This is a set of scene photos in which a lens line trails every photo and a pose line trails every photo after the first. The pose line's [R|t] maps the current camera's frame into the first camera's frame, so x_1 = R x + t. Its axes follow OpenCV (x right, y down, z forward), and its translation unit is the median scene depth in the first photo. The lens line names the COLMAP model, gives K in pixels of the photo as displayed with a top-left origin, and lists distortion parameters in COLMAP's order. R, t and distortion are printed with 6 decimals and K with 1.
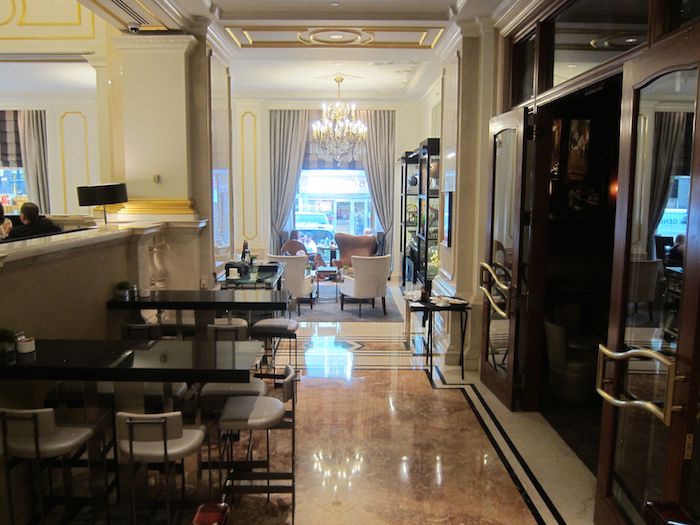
lens RADIAL K [[594.8, 0, 350.0], [0, 594.8, 262.5], [0, 0, 1]] dist [-0.037478, -0.004090]
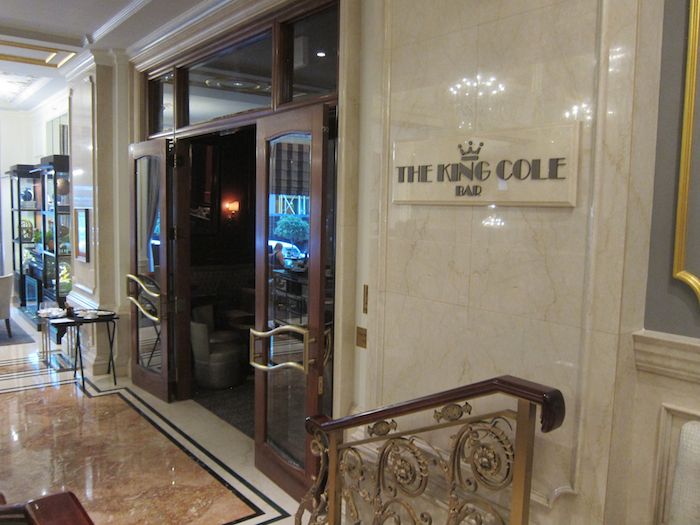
lens RADIAL K [[590.2, 0, 350.0], [0, 590.2, 262.5], [0, 0, 1]] dist [-0.000358, -0.003240]
pose [[0.792262, -0.049413, 0.608177, -0.111374], [0.061280, 0.998120, 0.001267, 0.001131], [-0.607096, 0.036266, 0.793801, -0.108678]]
